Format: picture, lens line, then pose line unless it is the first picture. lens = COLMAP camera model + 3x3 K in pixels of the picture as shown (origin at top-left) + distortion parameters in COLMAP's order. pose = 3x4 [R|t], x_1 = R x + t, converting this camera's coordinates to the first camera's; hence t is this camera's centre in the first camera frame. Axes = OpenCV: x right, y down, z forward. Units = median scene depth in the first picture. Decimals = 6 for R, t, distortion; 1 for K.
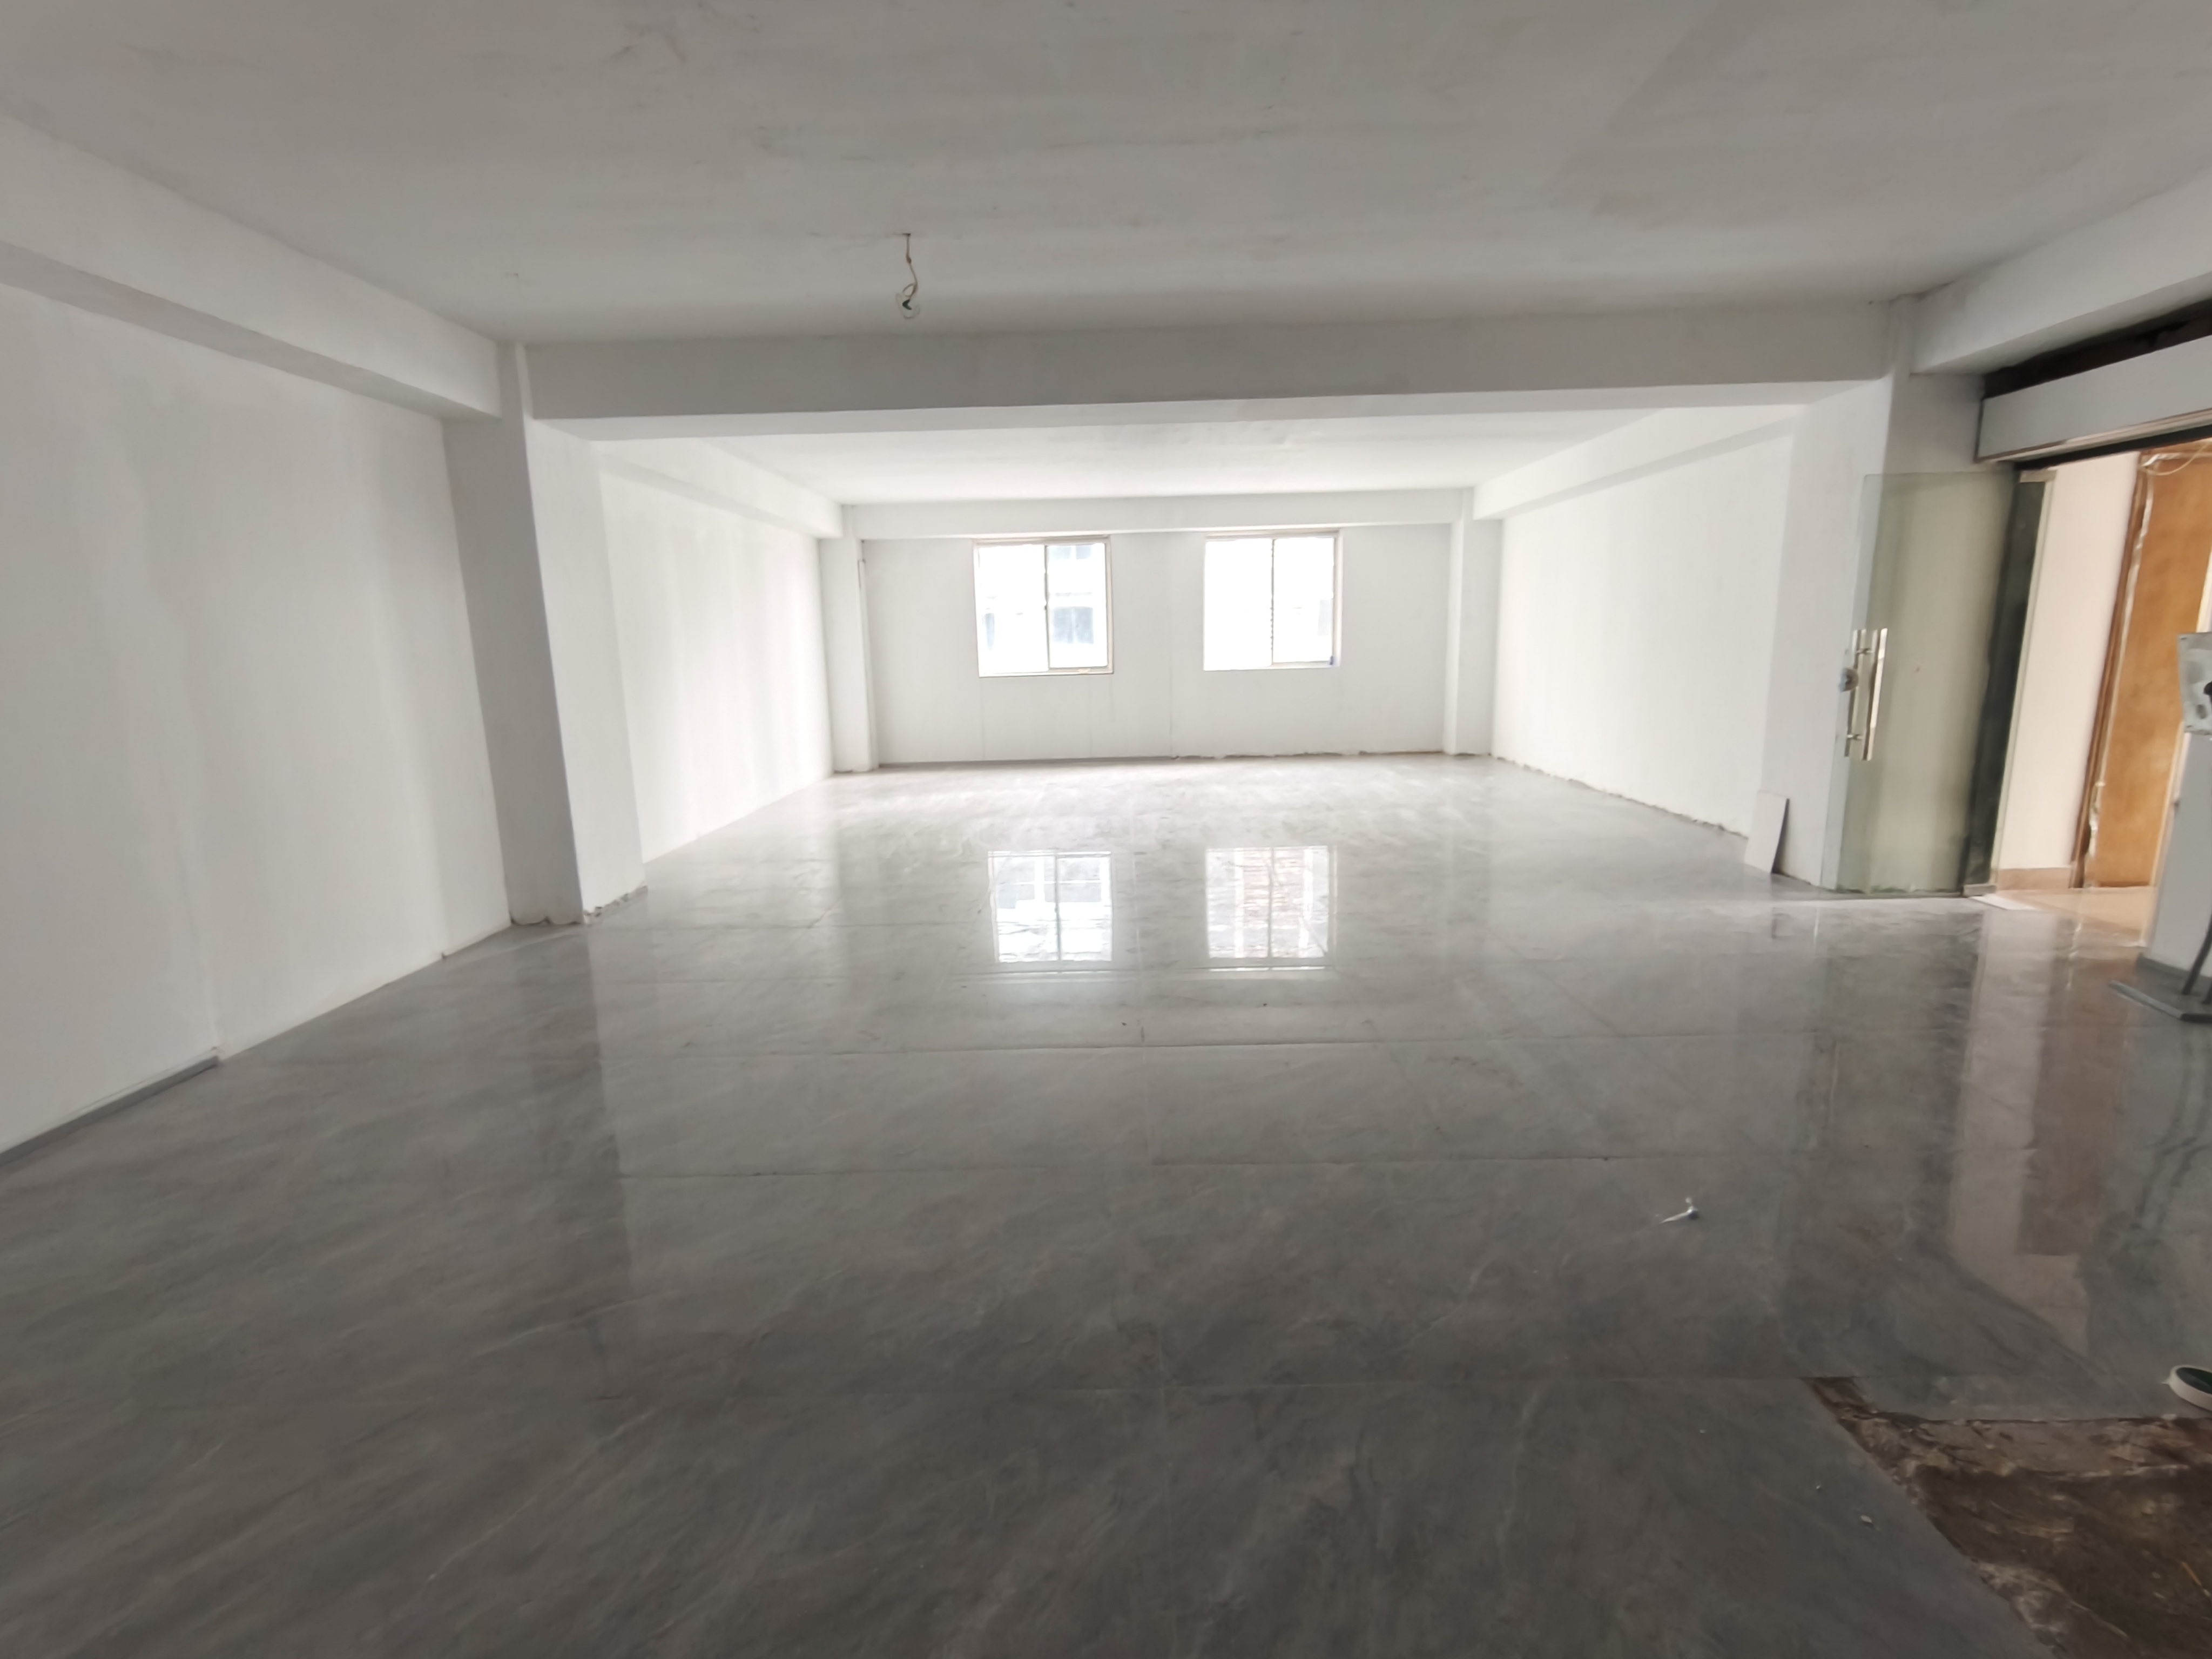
lens RADIAL K [[1016.0, 0, 1106.0], [0, 1016.0, 829.5], [0, 0, 1]] dist [0.011739, 0.000003]
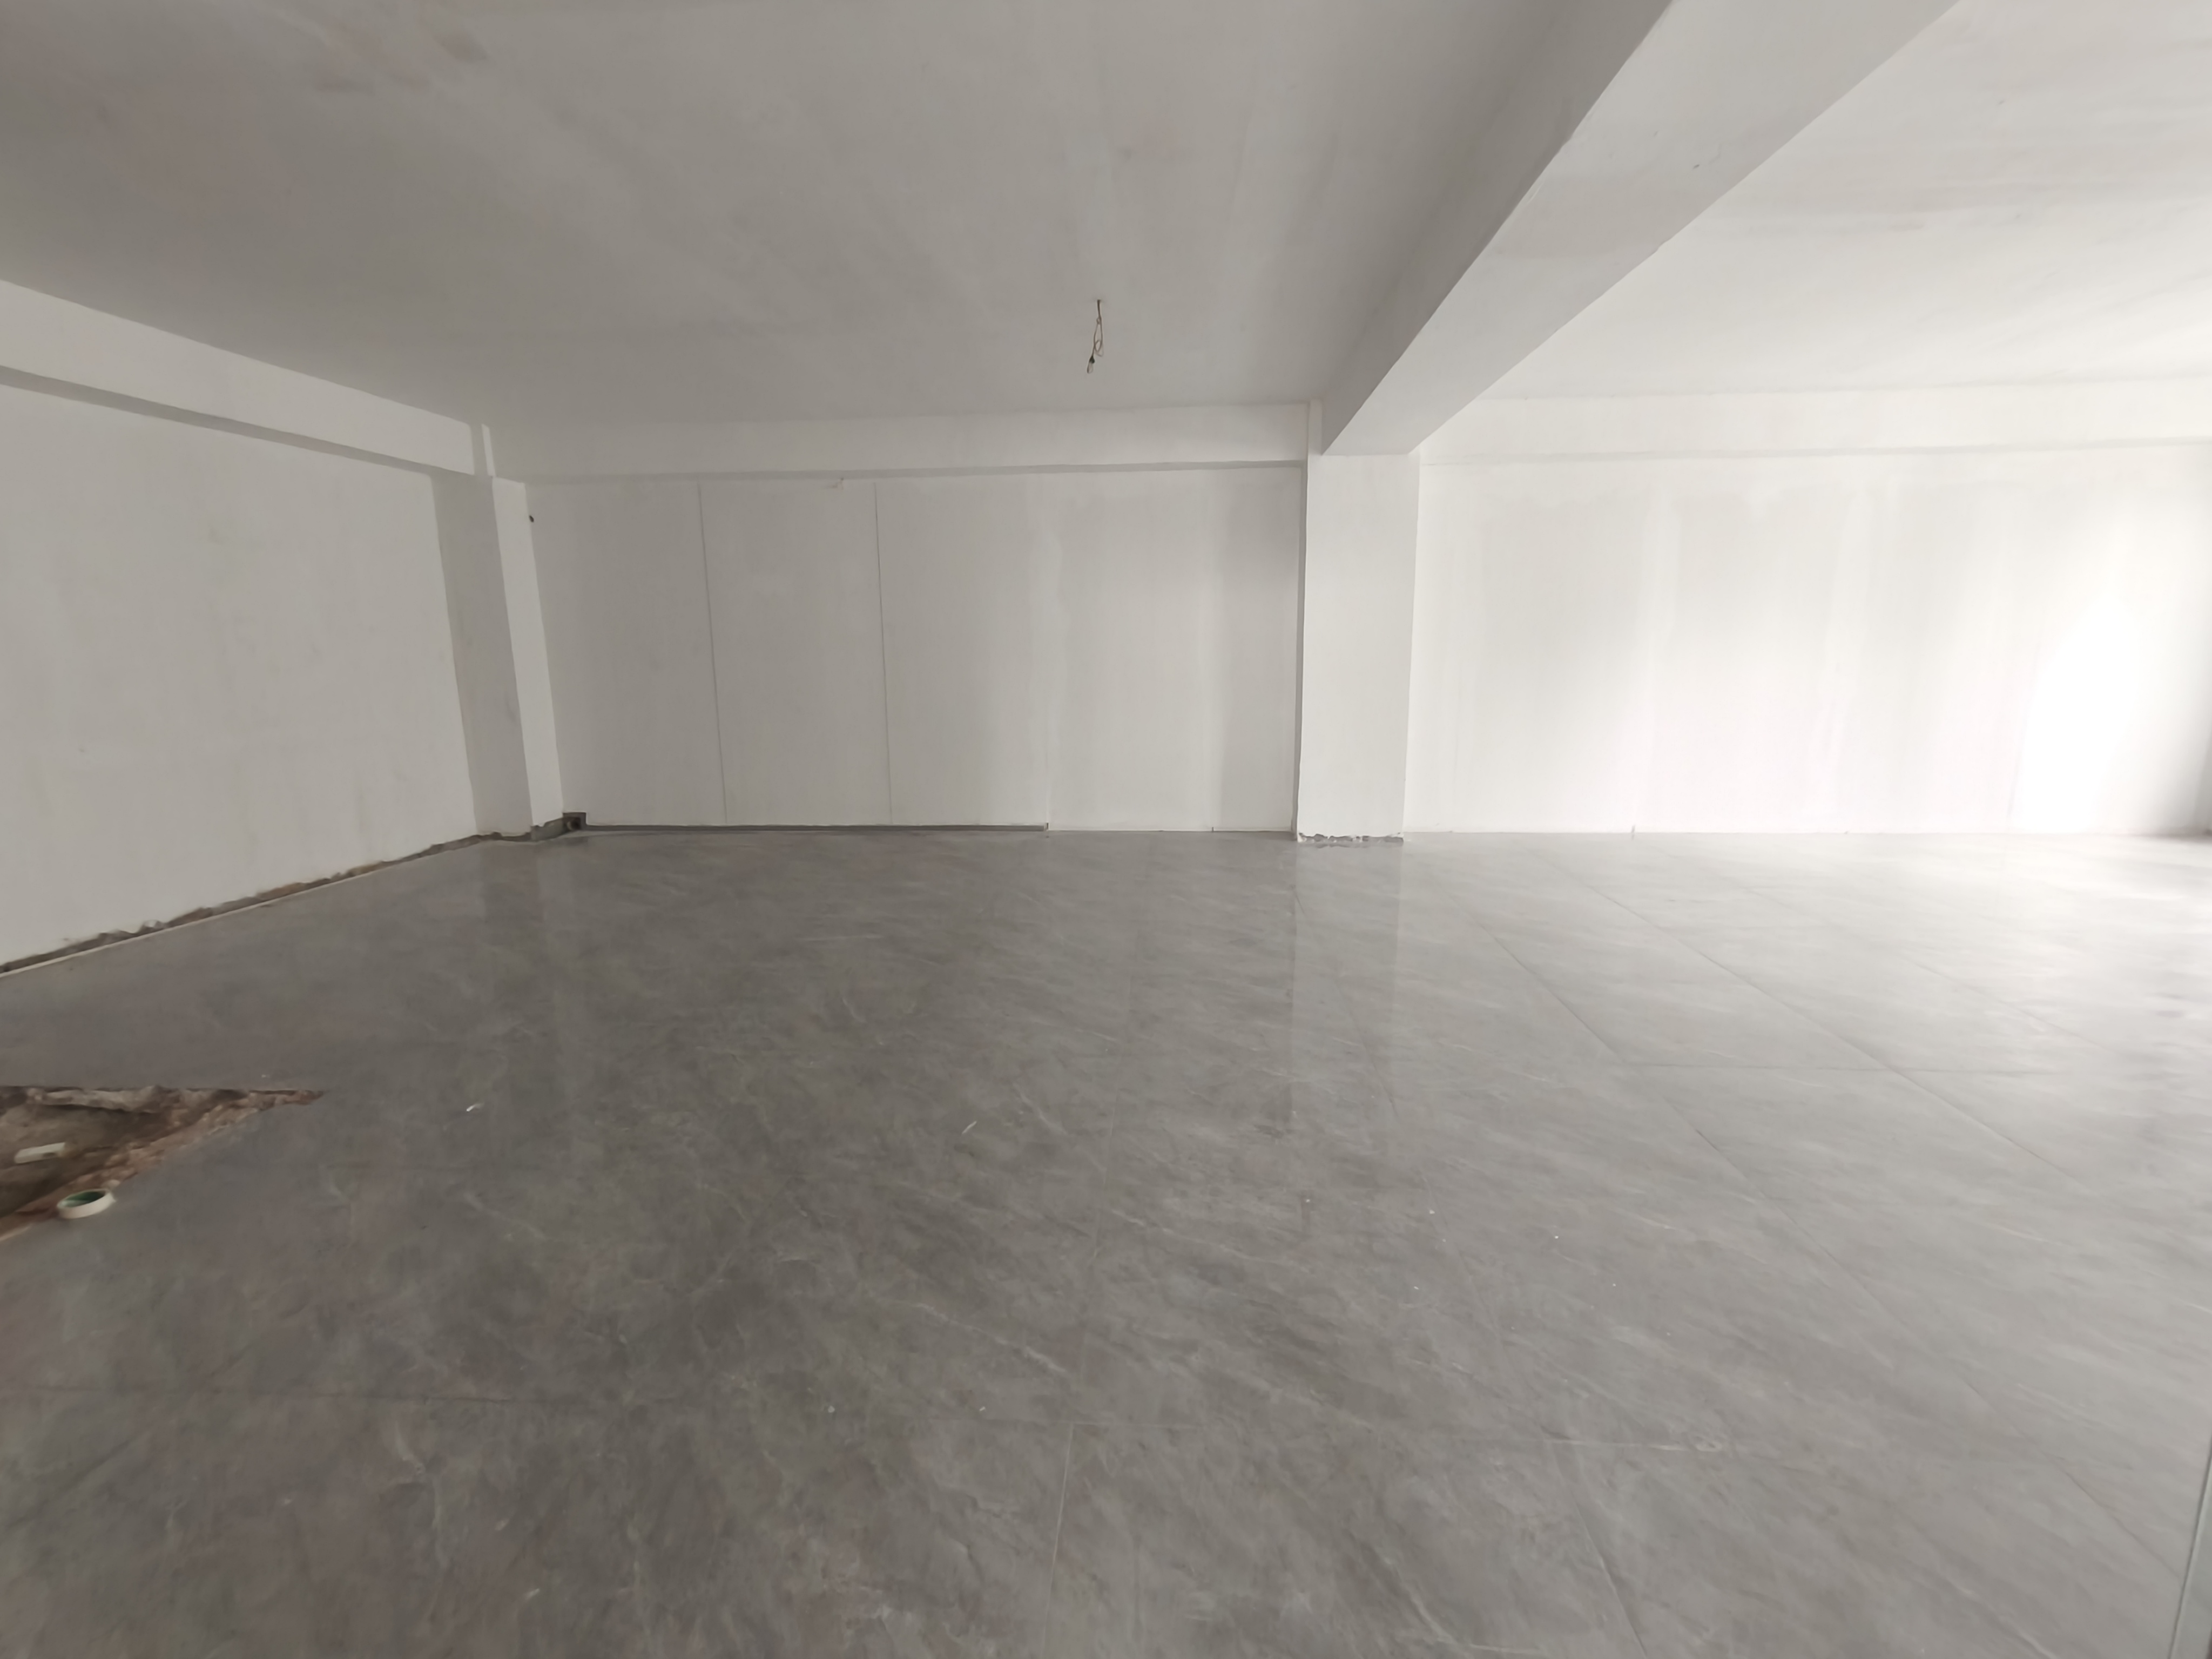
lens RADIAL K [[1016.0, 0, 1106.0], [0, 1016.0, 829.5], [0, 0, 1]] dist [0.011739, 0.000003]
pose [[-0.042004, 0.226281, -0.973156, 1.136370], [-0.171702, 0.957890, 0.230142, -0.268444], [0.984253, 0.176759, -0.001383, 1.140707]]
